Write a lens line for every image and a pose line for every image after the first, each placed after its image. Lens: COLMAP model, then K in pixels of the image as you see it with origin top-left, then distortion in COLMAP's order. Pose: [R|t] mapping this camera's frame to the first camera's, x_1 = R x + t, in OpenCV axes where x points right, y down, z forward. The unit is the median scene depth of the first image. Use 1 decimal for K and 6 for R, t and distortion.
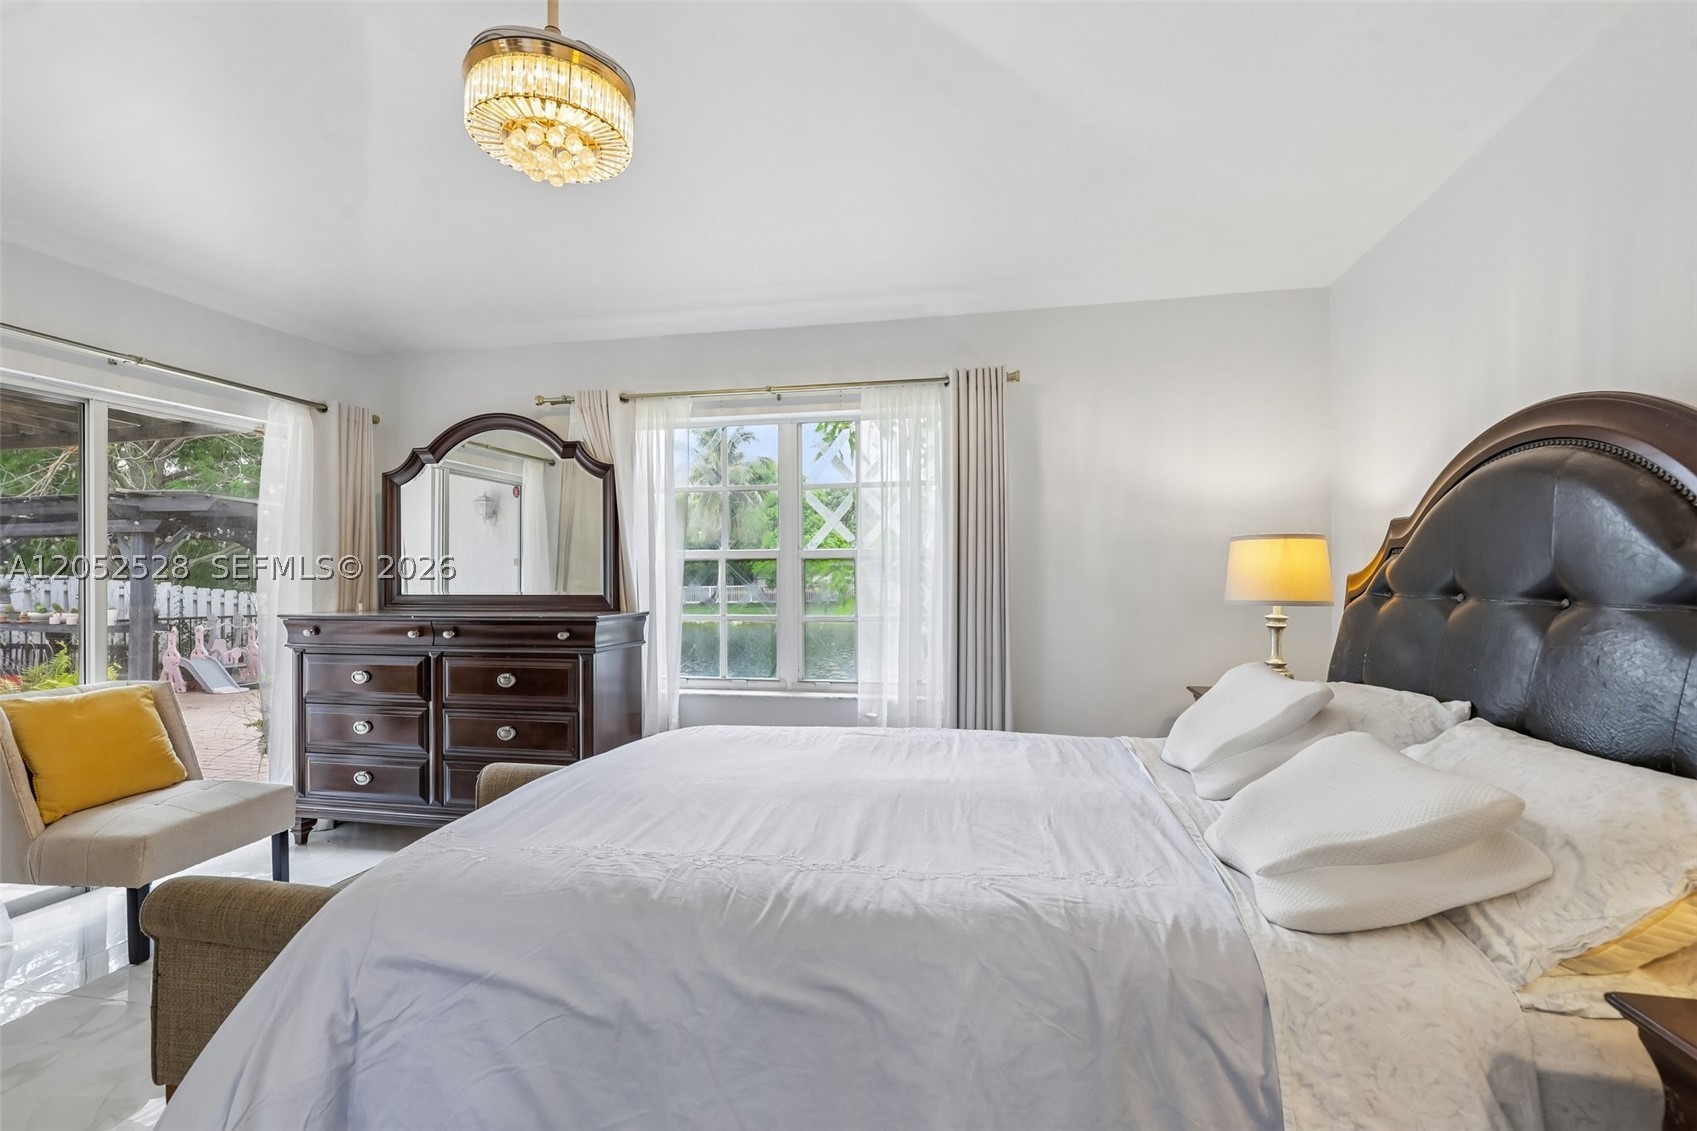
lens RADIAL K [[783.1, 0, 848.6], [0, 783.1, 584.3], [0, 0, 1]] dist [-0.001090, 0.000019]
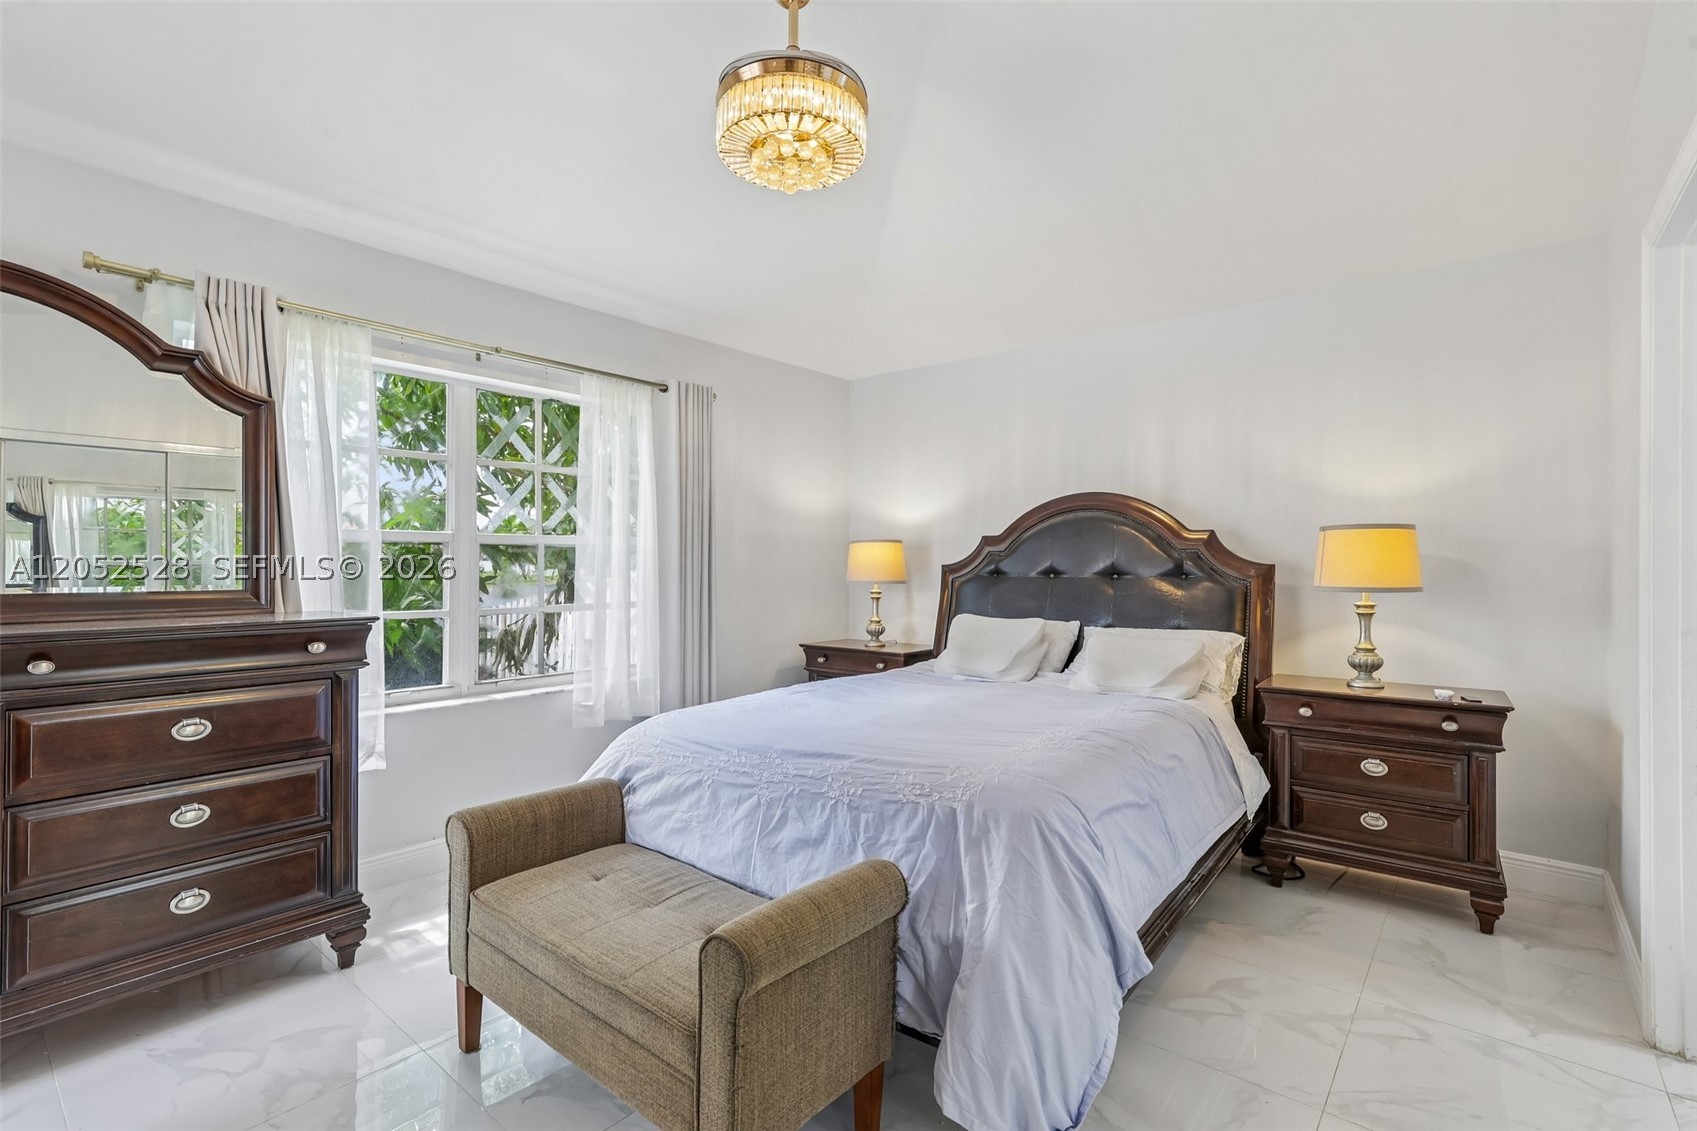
lens RADIAL K [[784.0, 0, 856.4], [0, 784.0, 570.3], [0, 0, 1]] dist [-0.001263, 0.000426]
pose [[0.473700, -0.006563, 0.880662, -0.687041], [0.000150, 0.999973, 0.007371, -0.009481], [-0.880686, -0.003359, 0.473688, 0.230306]]
